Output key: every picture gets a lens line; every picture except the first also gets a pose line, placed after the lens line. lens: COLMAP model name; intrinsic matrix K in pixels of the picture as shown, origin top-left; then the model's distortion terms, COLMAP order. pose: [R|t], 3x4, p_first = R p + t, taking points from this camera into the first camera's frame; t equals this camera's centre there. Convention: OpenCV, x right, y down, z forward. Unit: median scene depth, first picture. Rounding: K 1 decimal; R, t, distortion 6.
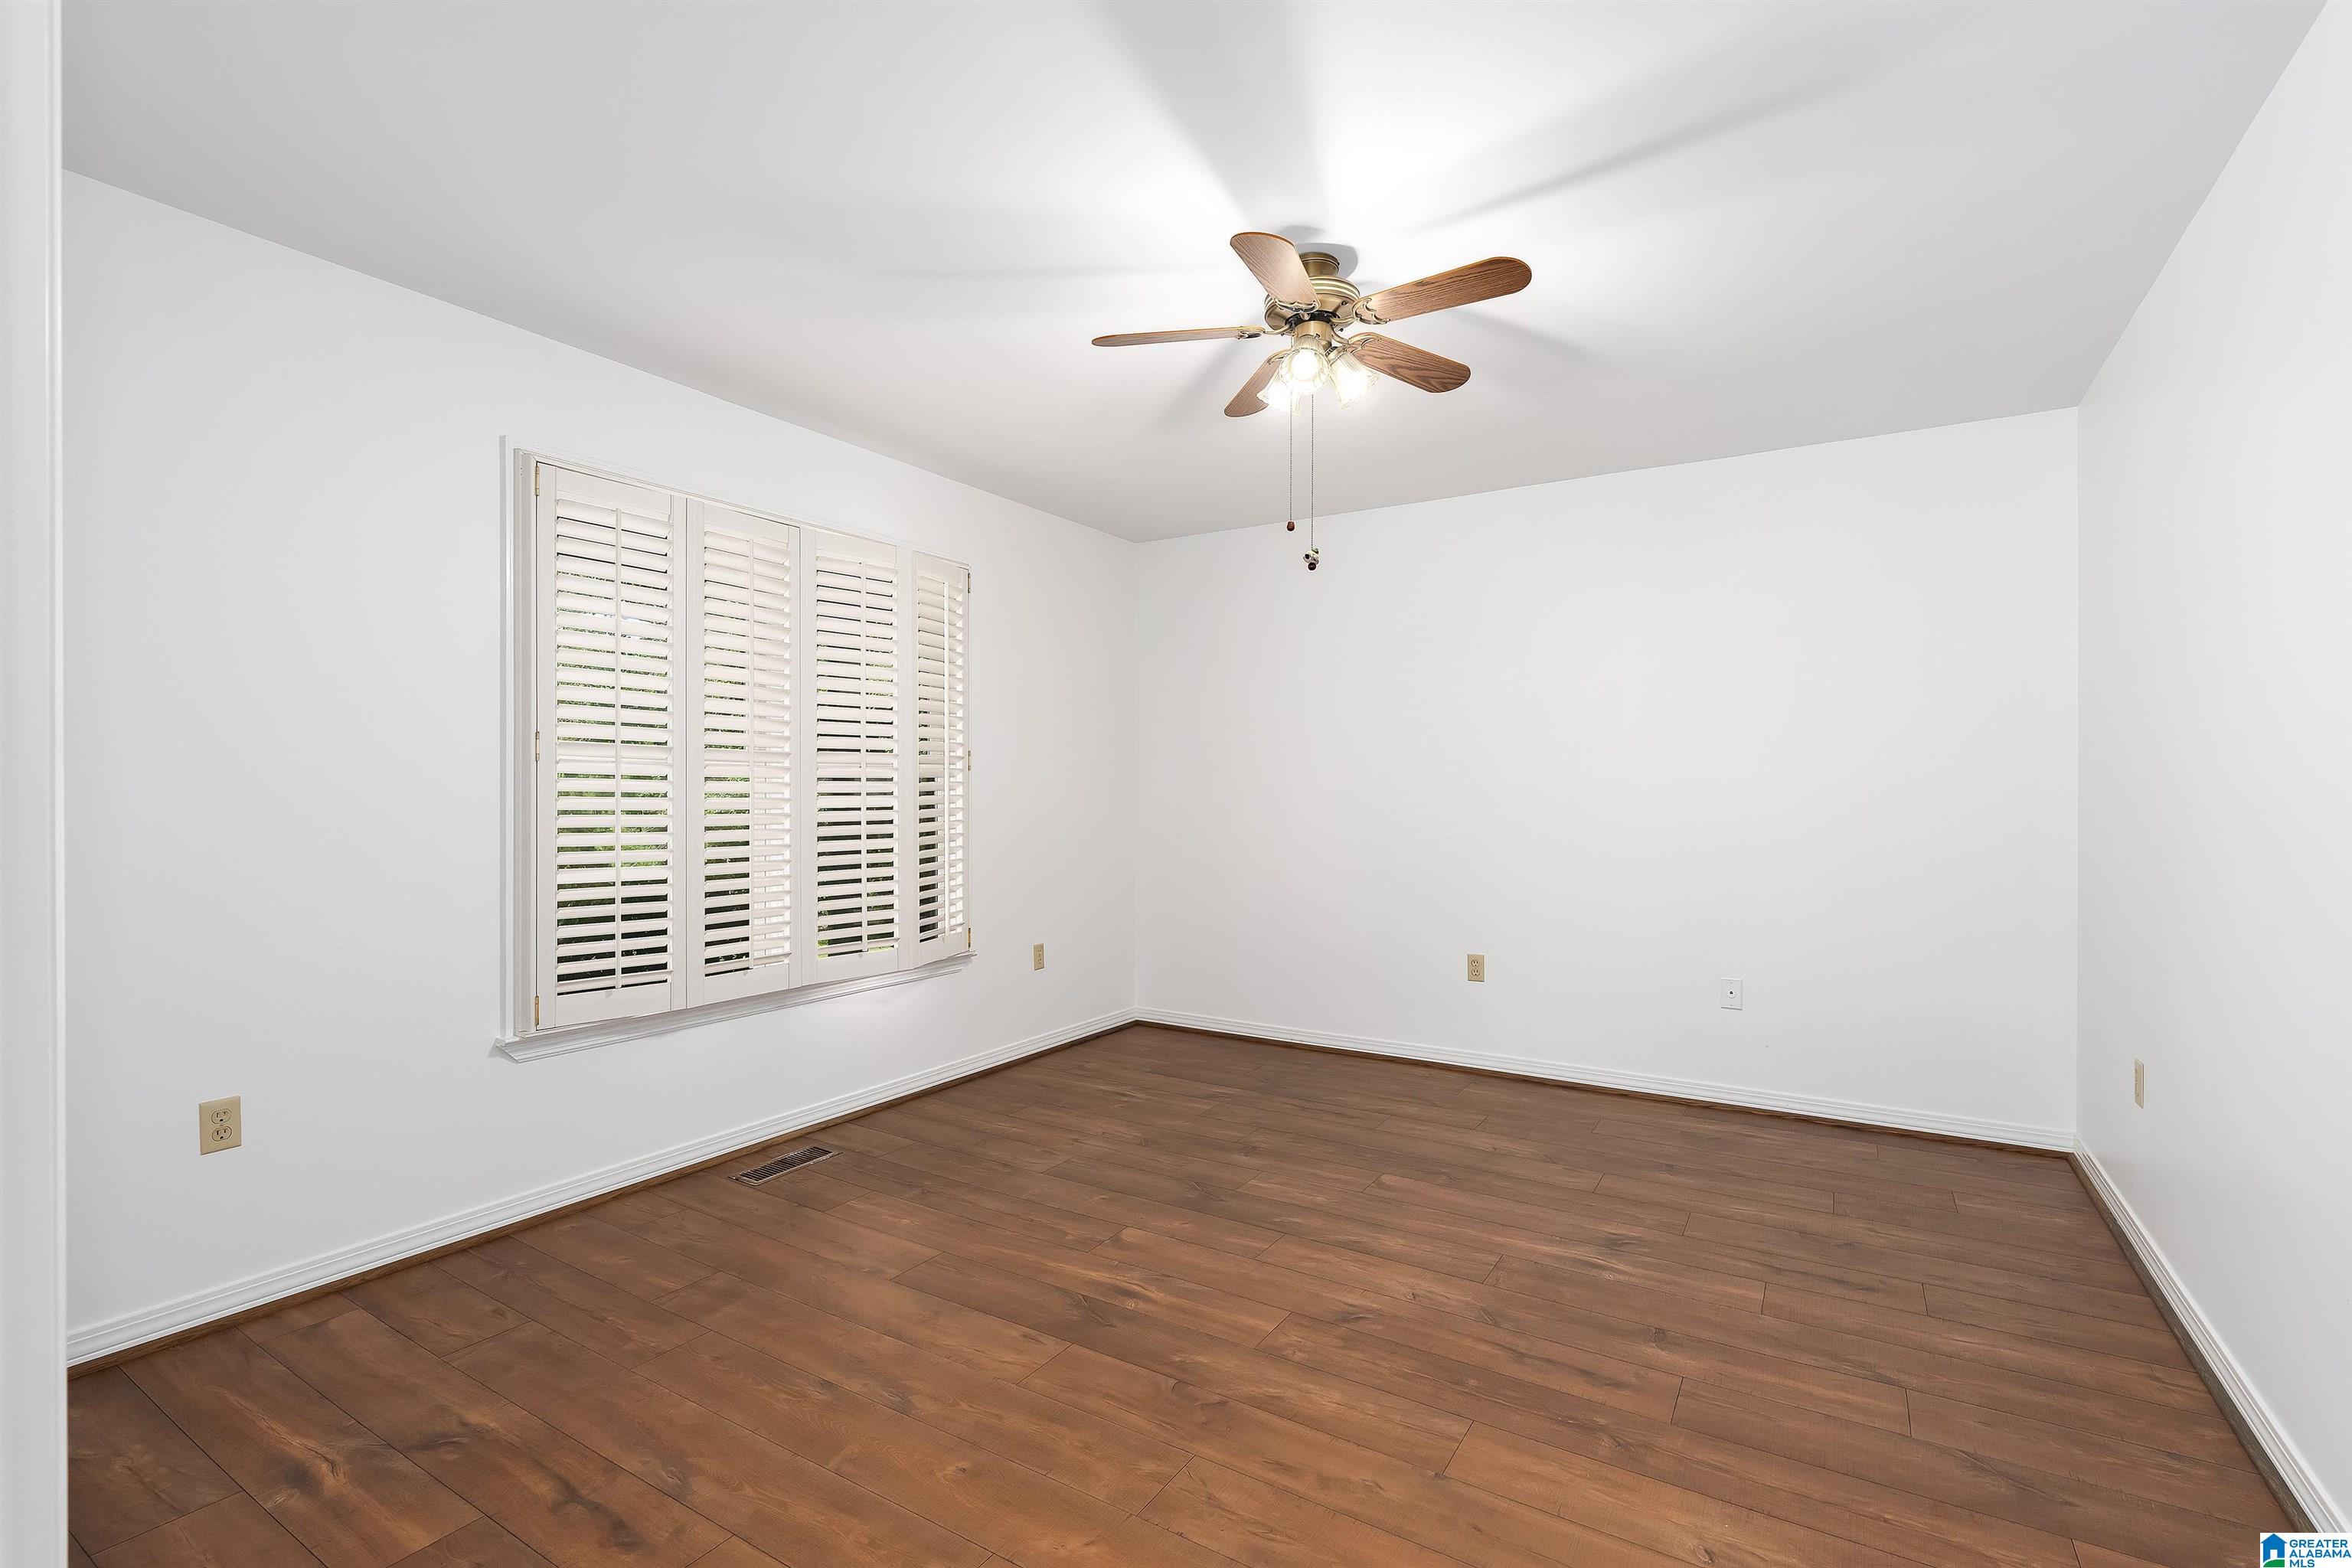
lens RADIAL K [[1047.9, 0, 1169.8], [0, 1047.9, 795.6], [0, 0, 1]] dist [0.000580, 0.000832]
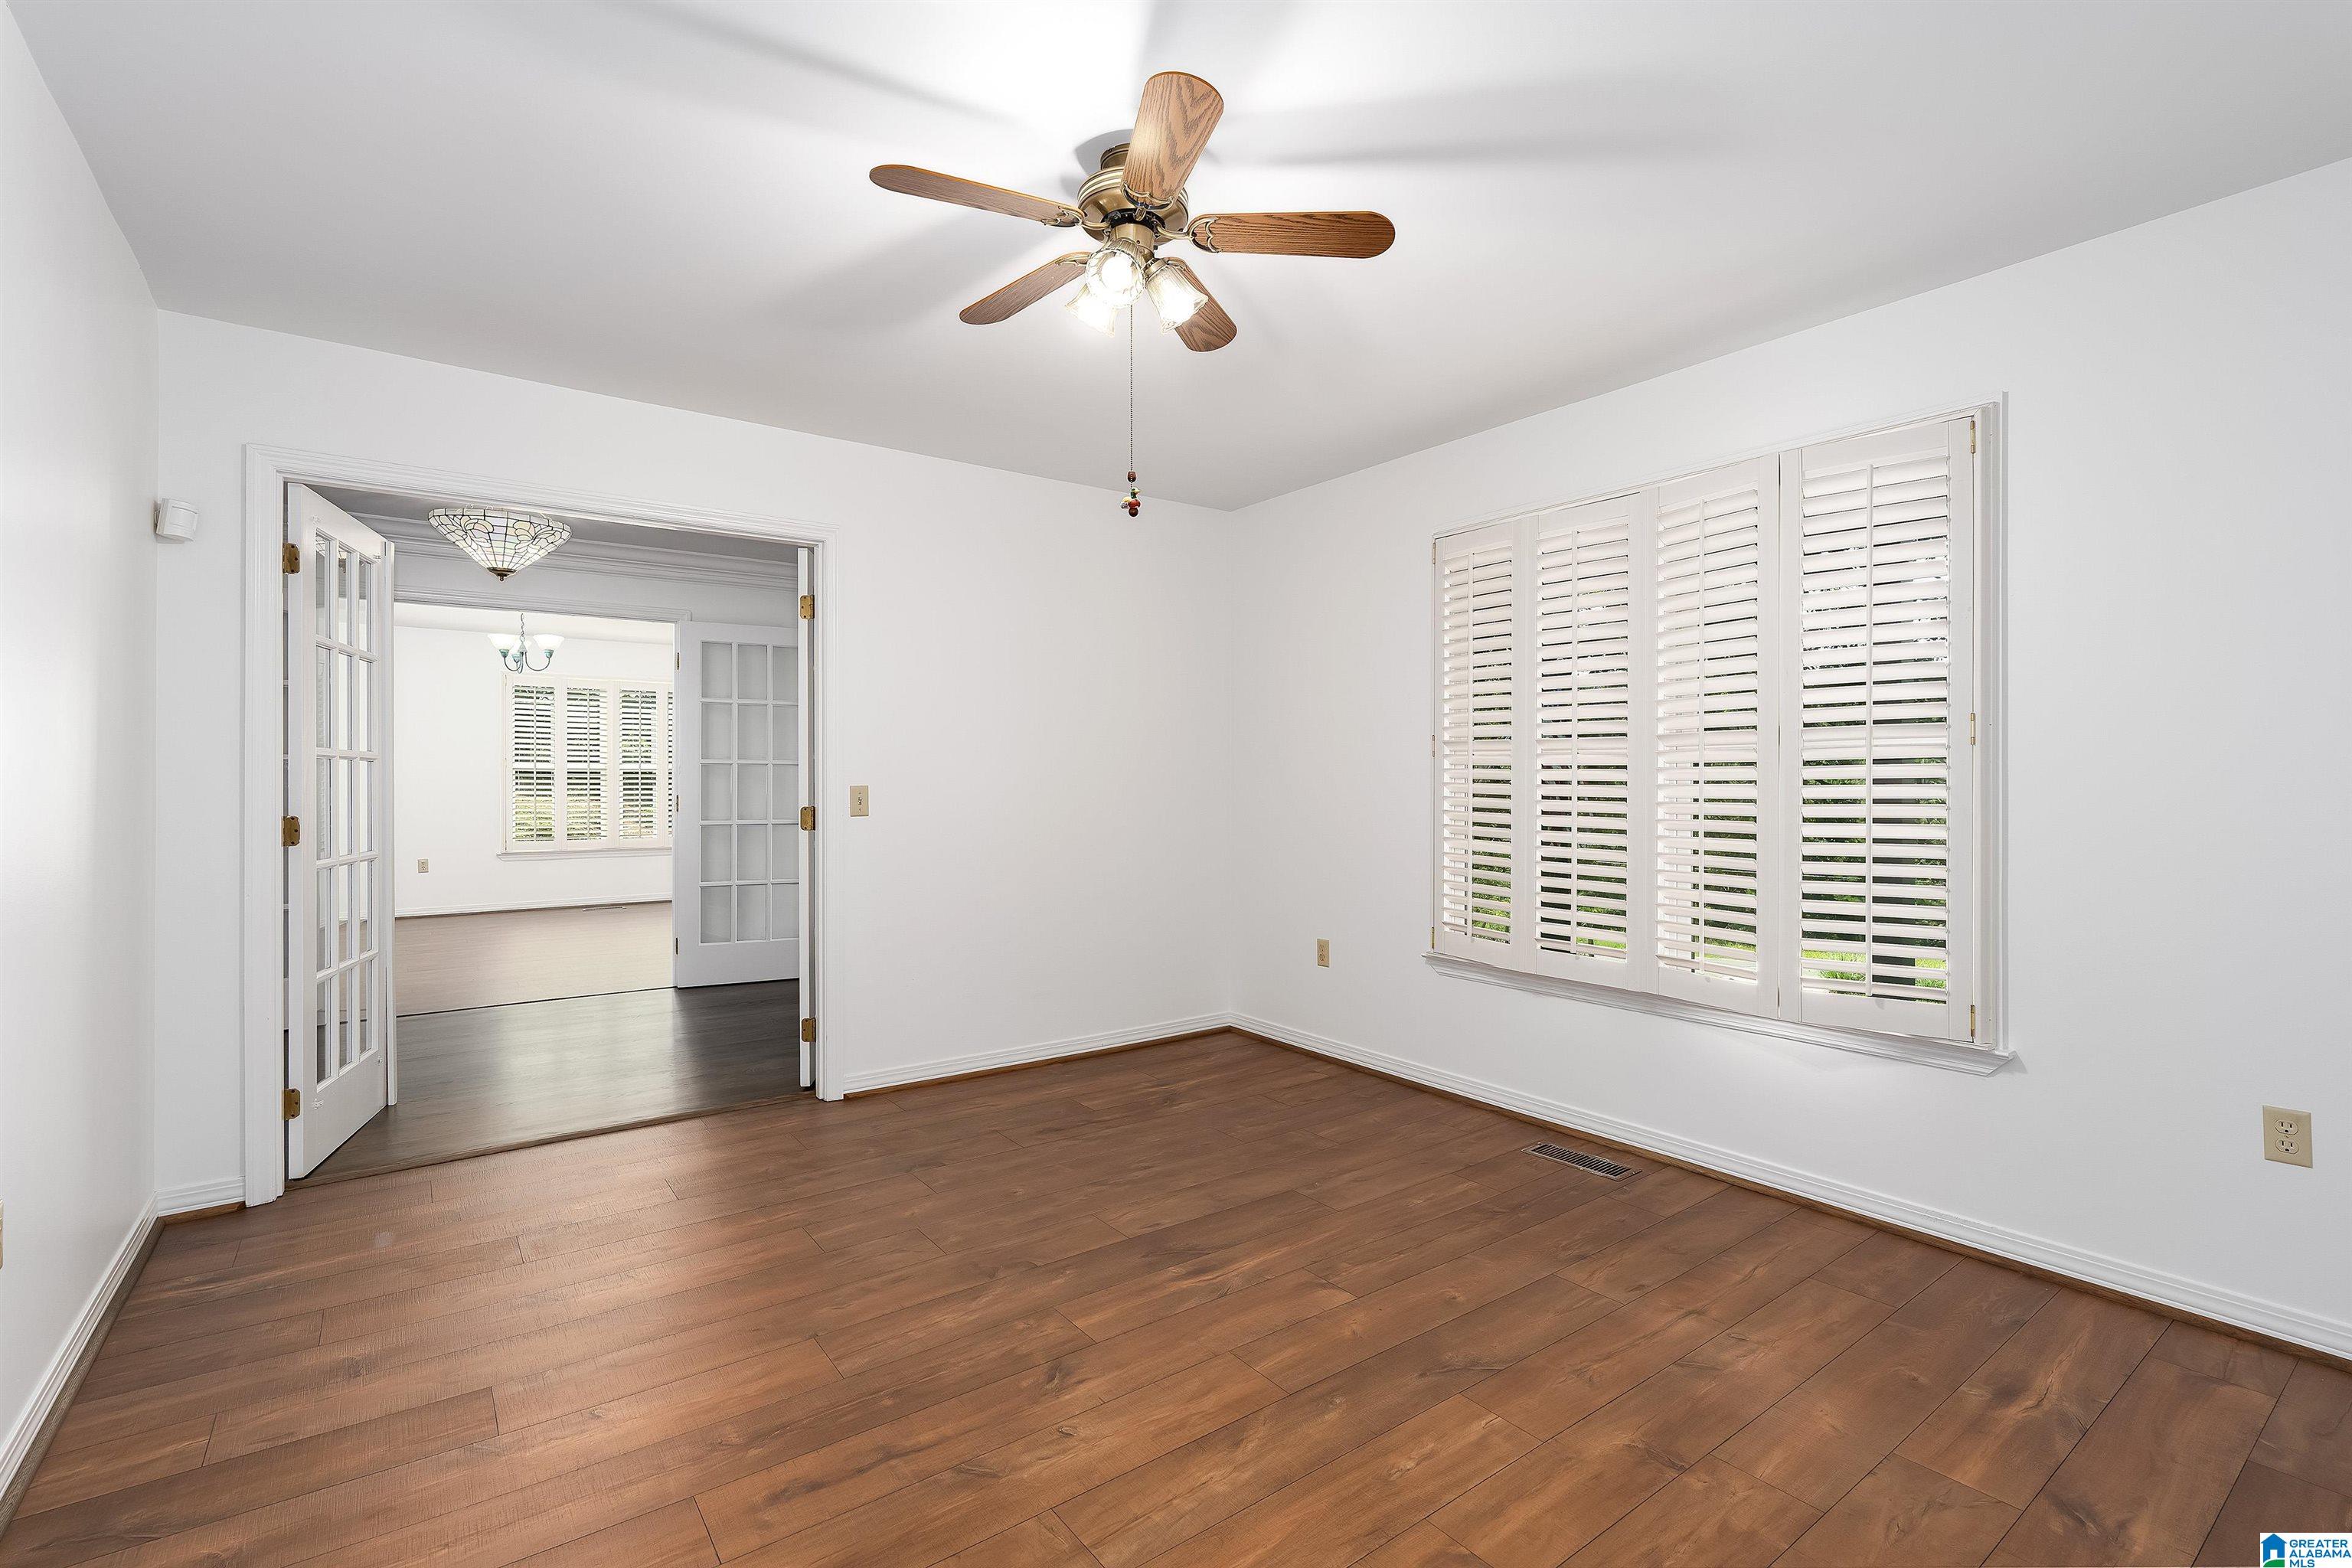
lens RADIAL K [[1047.9, 0, 1174.4], [0, 1047.9, 772.3], [0, 0, 1]] dist [0.000580, 0.000832]
pose [[-0.357752, -0.007954, -0.933783, 0.846874], [-0.004805, 0.999966, -0.006677, -0.001632], [0.933804, 0.002098, -0.357778, 1.234834]]
